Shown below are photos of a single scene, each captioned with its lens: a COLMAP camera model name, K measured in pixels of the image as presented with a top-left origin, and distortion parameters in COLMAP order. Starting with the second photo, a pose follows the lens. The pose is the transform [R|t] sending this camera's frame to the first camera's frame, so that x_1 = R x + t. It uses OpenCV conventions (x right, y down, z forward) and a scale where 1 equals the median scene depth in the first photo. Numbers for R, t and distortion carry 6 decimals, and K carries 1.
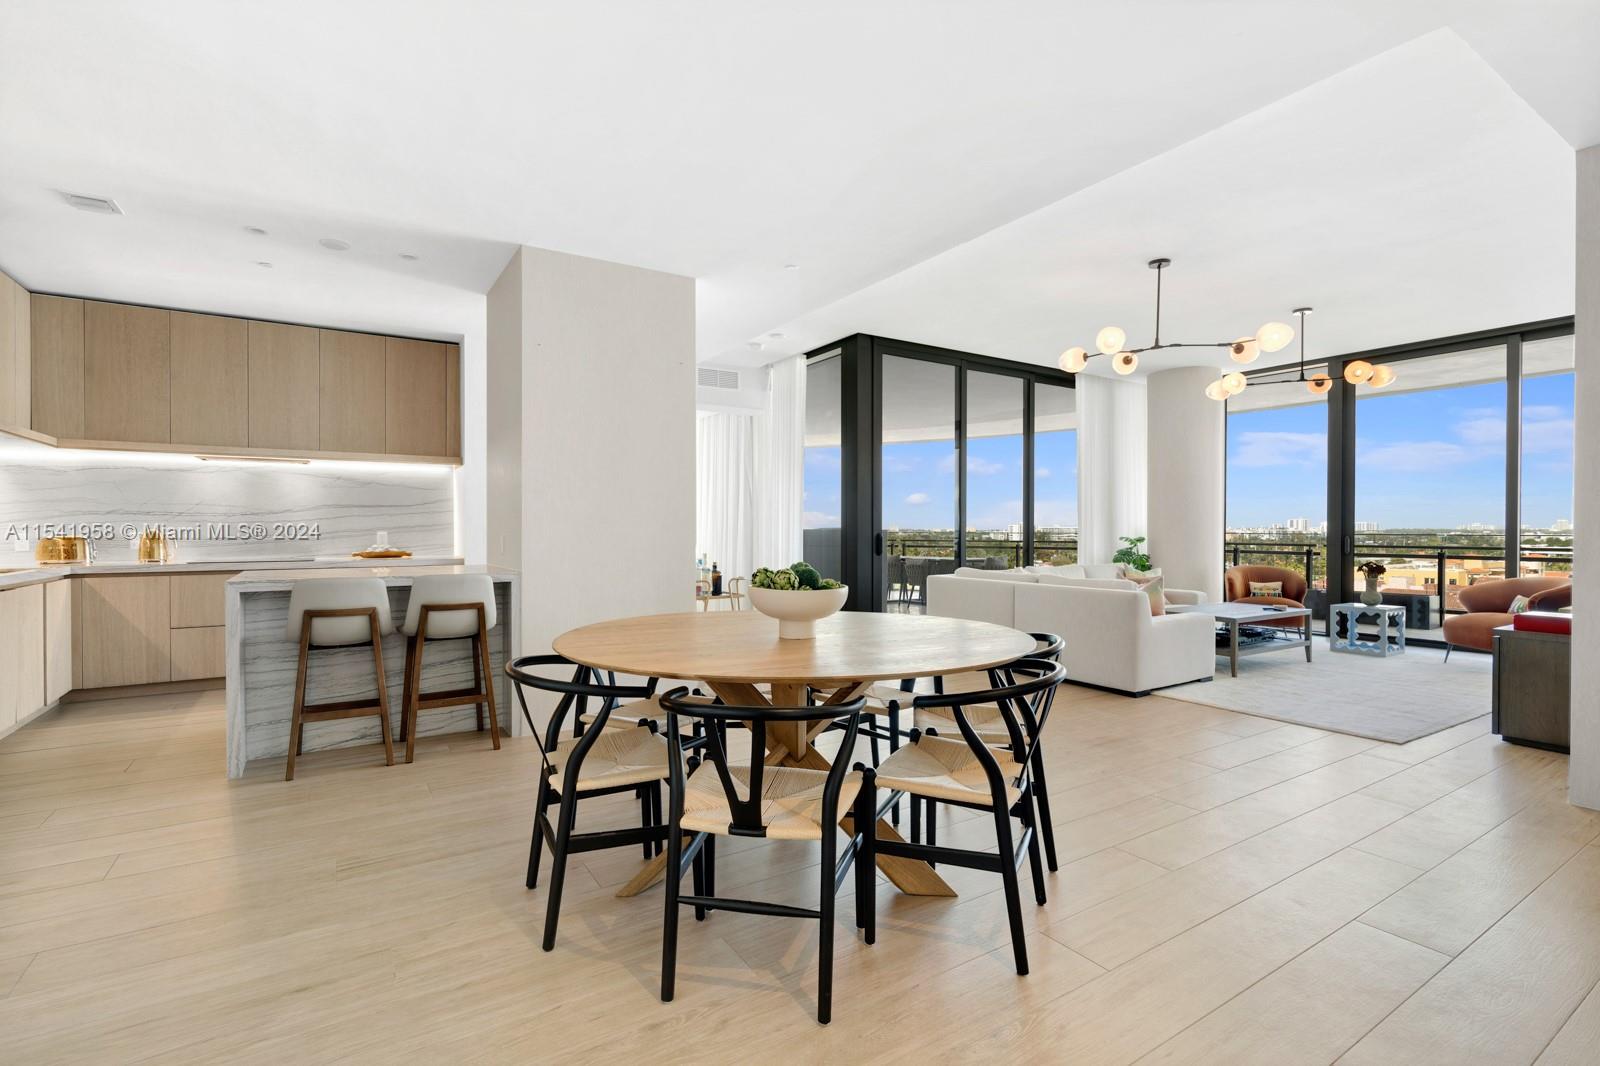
lens RADIAL K [[722.9, 0, 792.7], [0, 722.9, 530.4], [0, 0, 1]] dist [-0.016001, 0.006201]
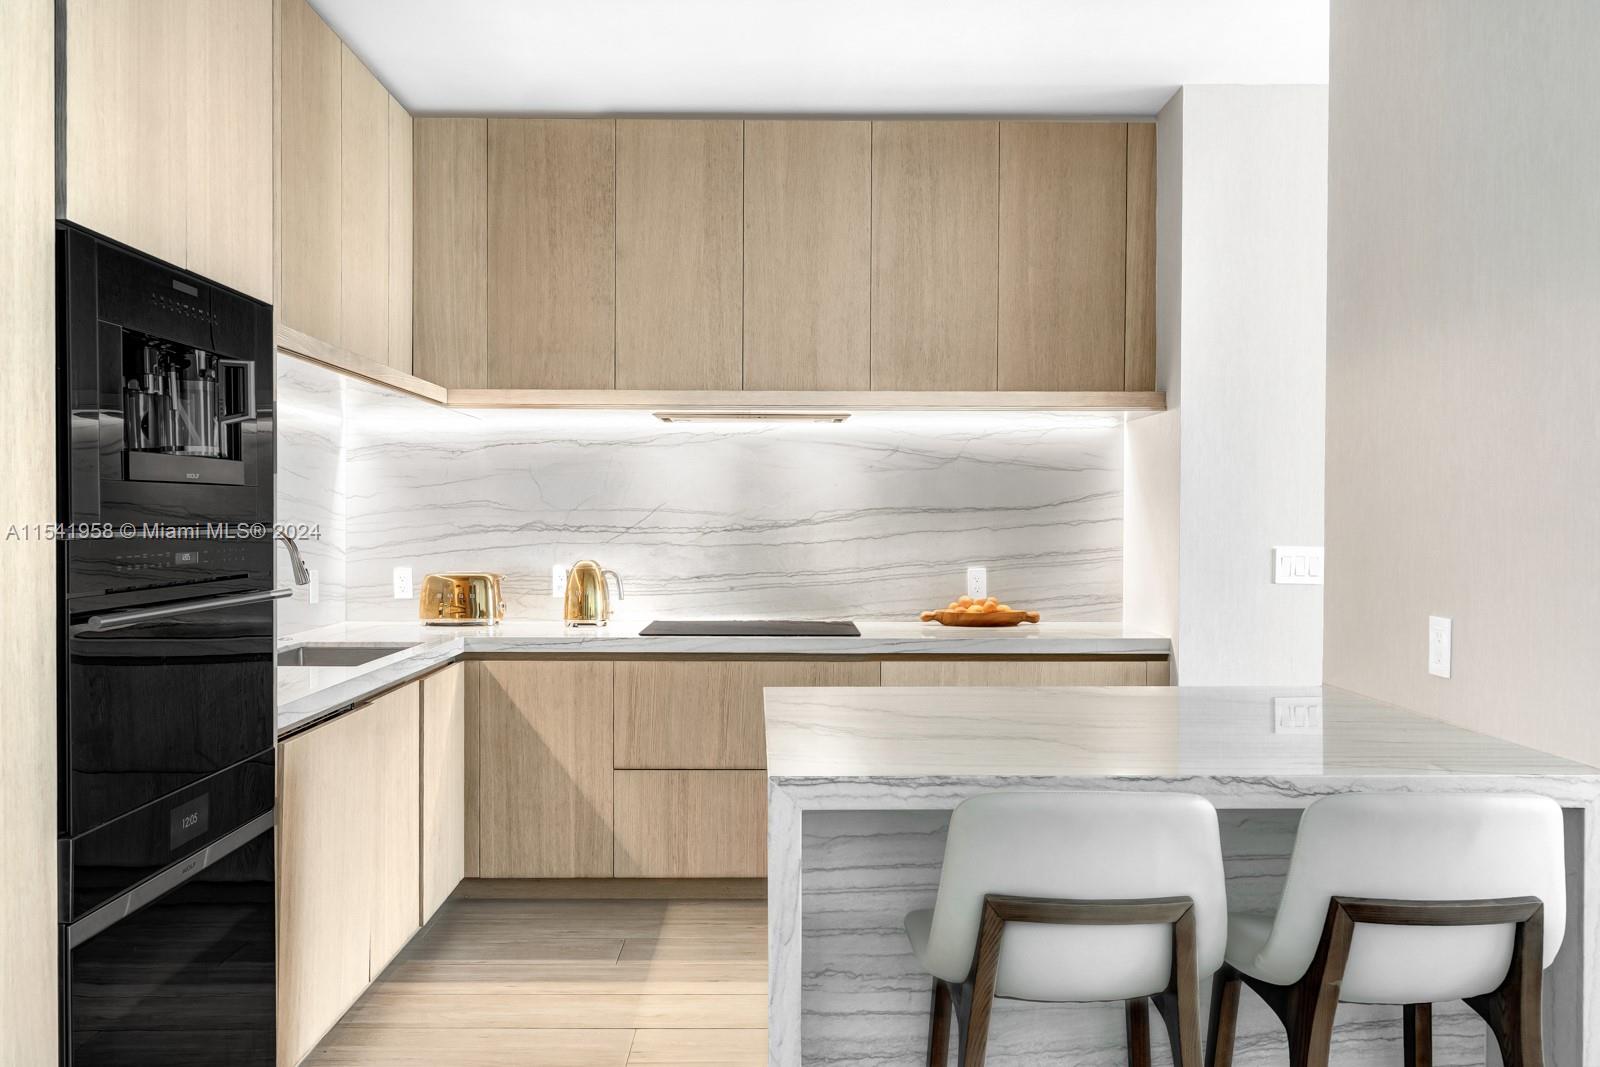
lens RADIAL K [[1259.6, 0, 800.0], [0, 1259.6, 533.5], [0, 0, 1]] dist [-0.006730, -0.001176]
pose [[0.850425, 0.008328, -0.526031, -0.305137], [-0.006092, 0.999964, 0.005983, -0.027970], [0.526062, -0.001883, 0.850444, 0.331808]]
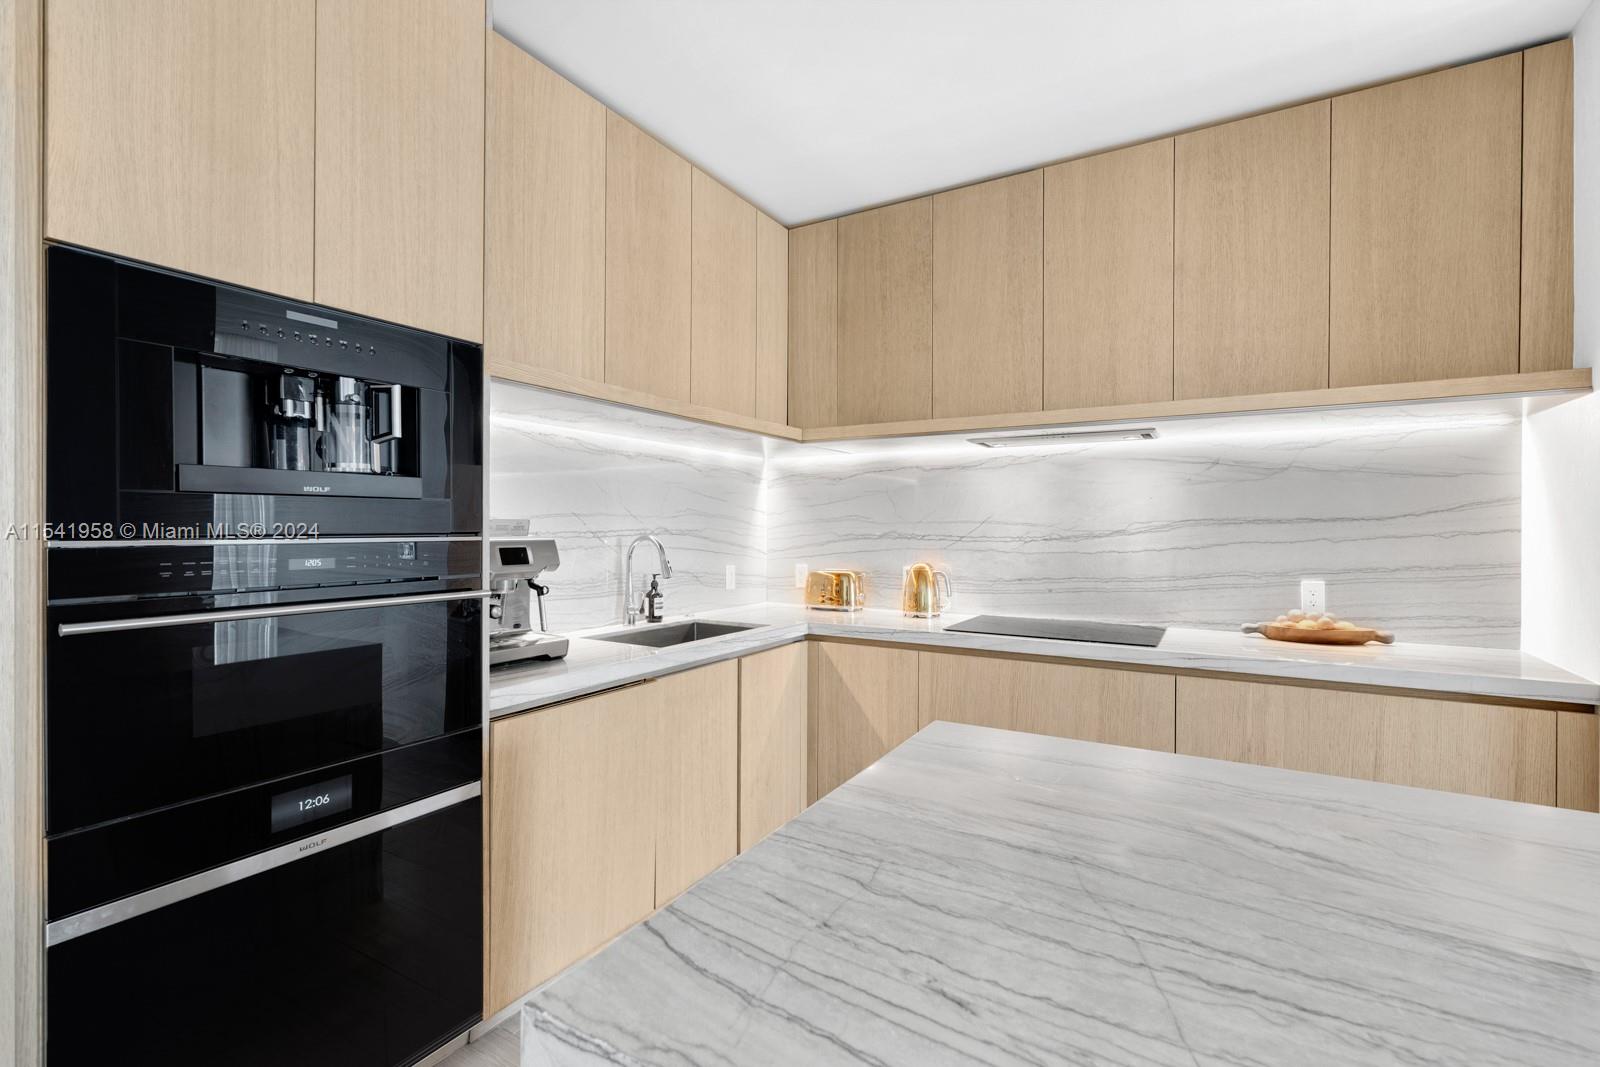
lens RADIAL K [[722.9, 0, 792.7], [0, 722.9, 530.9], [0, 0, 1]] dist [-0.016001, 0.006201]
pose [[0.440705, 0.004132, -0.897643, -0.389205], [-0.009248, 0.999957, 0.000063, -0.029915], [0.897605, 0.008274, 0.440724, 0.640177]]
